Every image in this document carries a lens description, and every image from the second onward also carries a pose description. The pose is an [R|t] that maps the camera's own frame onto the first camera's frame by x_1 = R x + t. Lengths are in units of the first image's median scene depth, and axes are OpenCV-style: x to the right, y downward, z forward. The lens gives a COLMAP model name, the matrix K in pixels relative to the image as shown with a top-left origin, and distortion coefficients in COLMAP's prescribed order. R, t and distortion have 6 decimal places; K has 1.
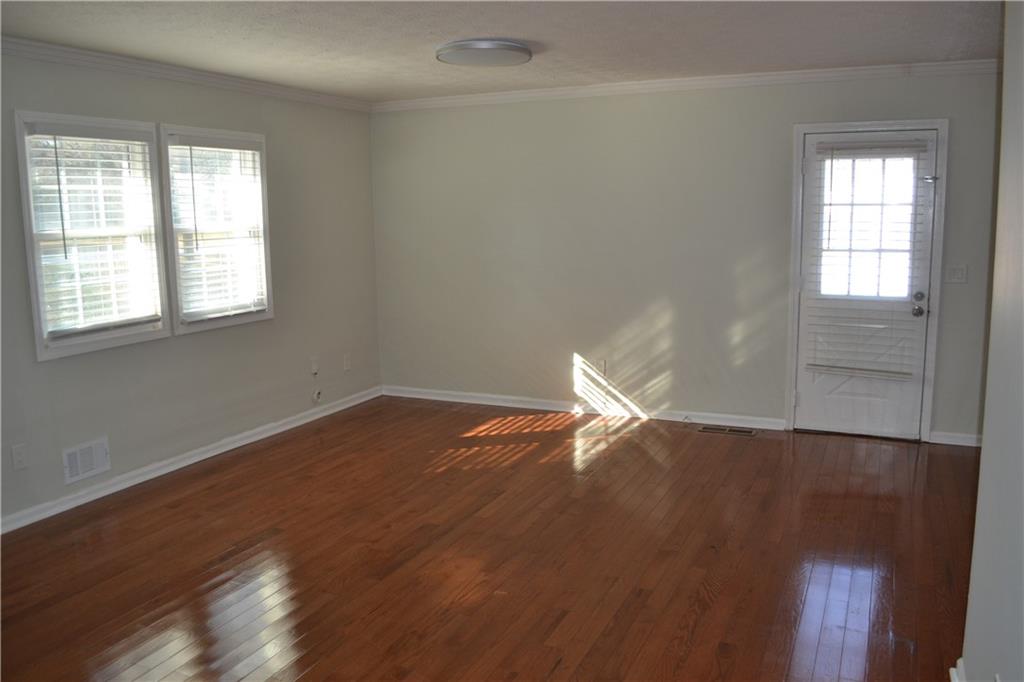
lens RADIAL K [[869.5, 0, 506.7], [0, 869.5, 344.9], [0, 0, 1]] dist [-0.073643, 0.000338]
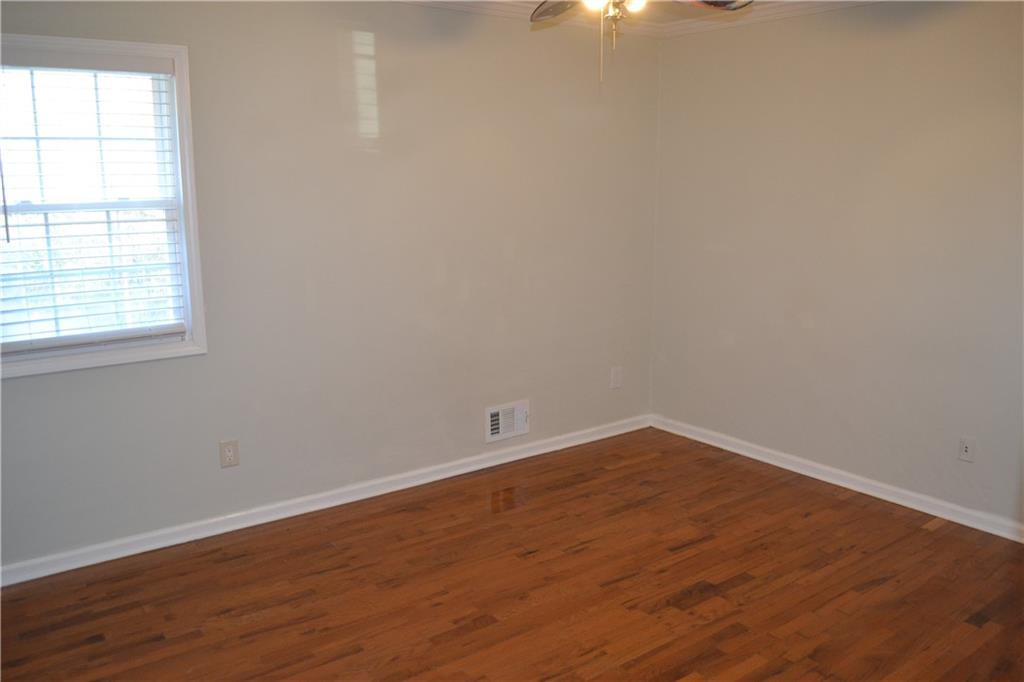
lens RADIAL K [[869.5, 0, 515.8], [0, 869.5, 346.2], [0, 0, 1]] dist [-0.073643, 0.000338]
pose [[0.875055, 0.076857, -0.477883, 0.104243], [-0.062016, 0.996978, 0.046784, -0.038373], [0.480035, -0.011302, 0.877177, 0.284702]]
